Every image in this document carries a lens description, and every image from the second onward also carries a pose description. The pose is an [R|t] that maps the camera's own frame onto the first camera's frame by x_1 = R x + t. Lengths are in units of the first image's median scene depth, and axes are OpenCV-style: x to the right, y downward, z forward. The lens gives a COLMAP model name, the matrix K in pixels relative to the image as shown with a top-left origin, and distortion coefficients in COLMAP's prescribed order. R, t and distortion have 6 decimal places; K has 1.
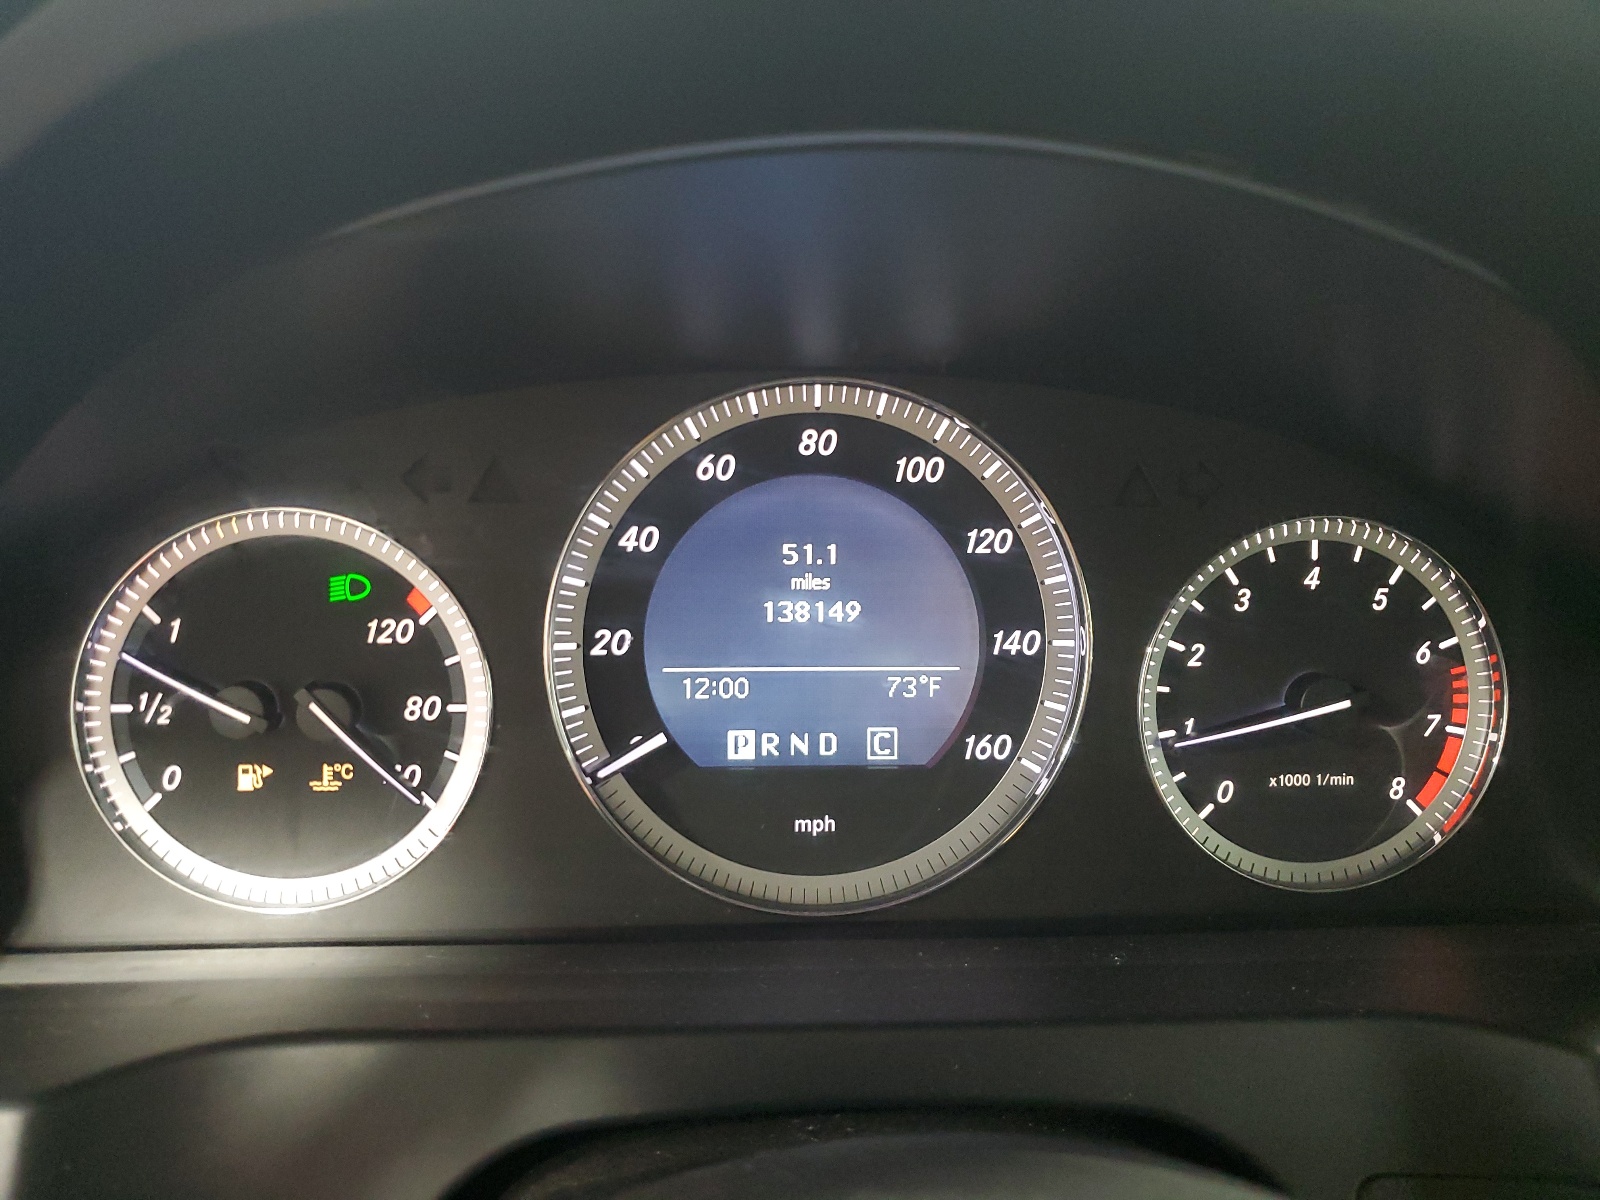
lens RADIAL K [[1214.6, 0, 795.7], [0, 1214.6, 593.0], [0, 0, 1]] dist [0.001709, 0.001830]
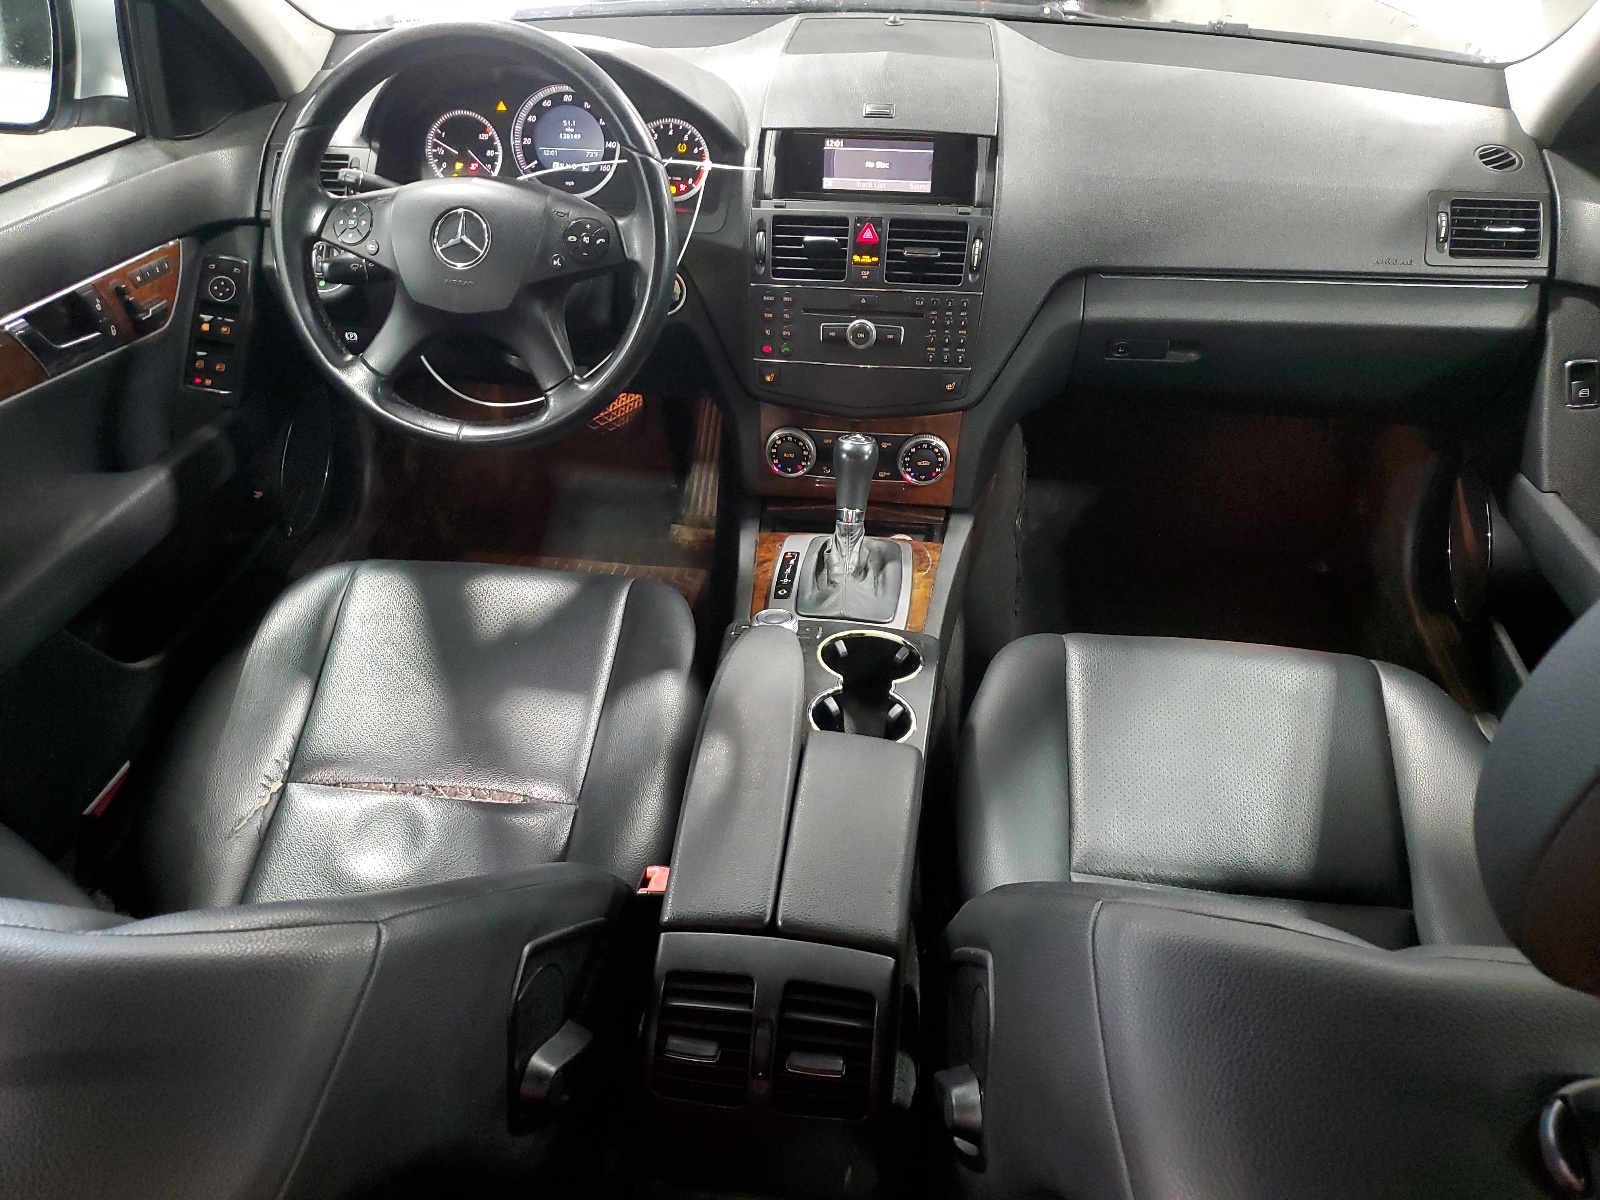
lens RADIAL K [[1214.6, 0, 807.0], [0, 1214.6, 599.0], [0, 0, 1]] dist [0.001709, 0.001830]
pose [[0.987731, 0.086069, -0.130304, 1.758528], [-0.037921, 0.941626, 0.334518, 0.097376], [0.151489, -0.325472, 0.933337, -3.998915]]
